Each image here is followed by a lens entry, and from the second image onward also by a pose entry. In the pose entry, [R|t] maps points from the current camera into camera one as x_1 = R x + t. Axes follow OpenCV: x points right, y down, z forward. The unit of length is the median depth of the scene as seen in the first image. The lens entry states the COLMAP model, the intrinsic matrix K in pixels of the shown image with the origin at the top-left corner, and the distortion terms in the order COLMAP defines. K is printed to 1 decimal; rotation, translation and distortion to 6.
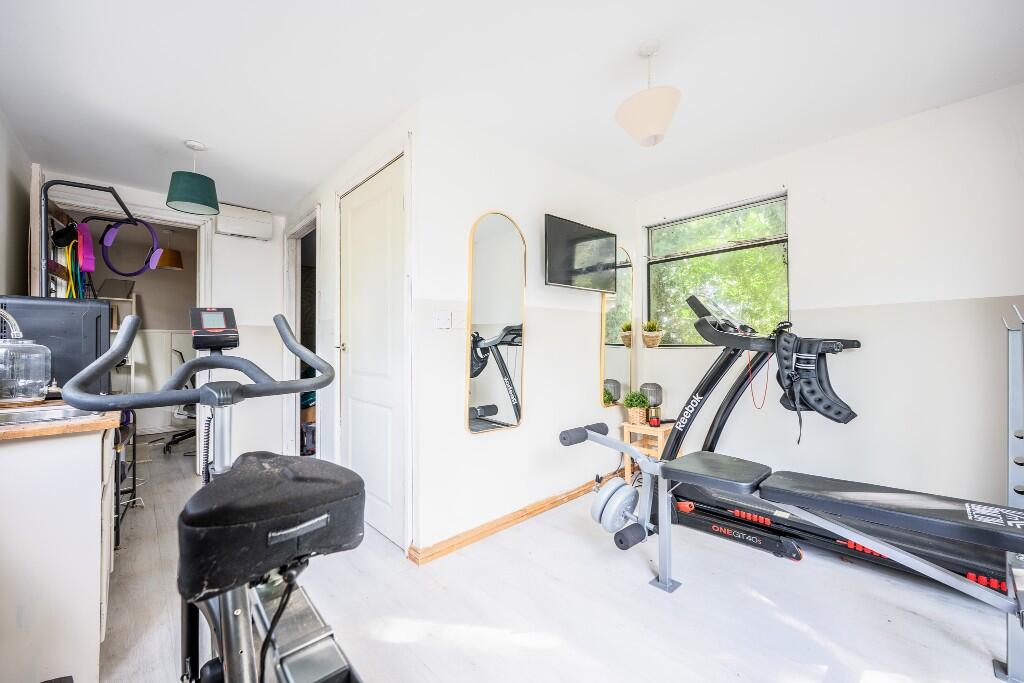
lens RADIAL K [[403.2, 0, 512.0], [0, 403.2, 341.5], [0, 0, 1]] dist [0.001471, 0.000237]
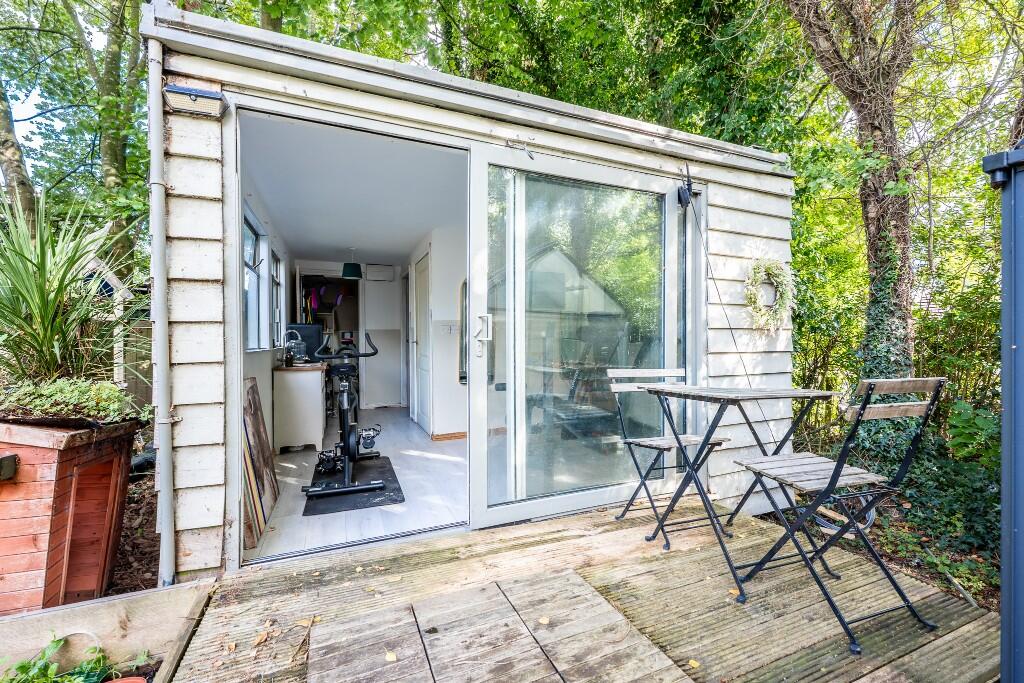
lens RADIAL K [[403.2, 0, 512.0], [0, 403.2, 341.5], [0, 0, 1]] dist [0.001471, 0.000237]
pose [[0.941973, 0.003097, -0.335675, 0.880912], [0.002826, 0.999849, 0.017153, -0.030704], [0.335678, -0.017106, 0.941822, -0.894645]]
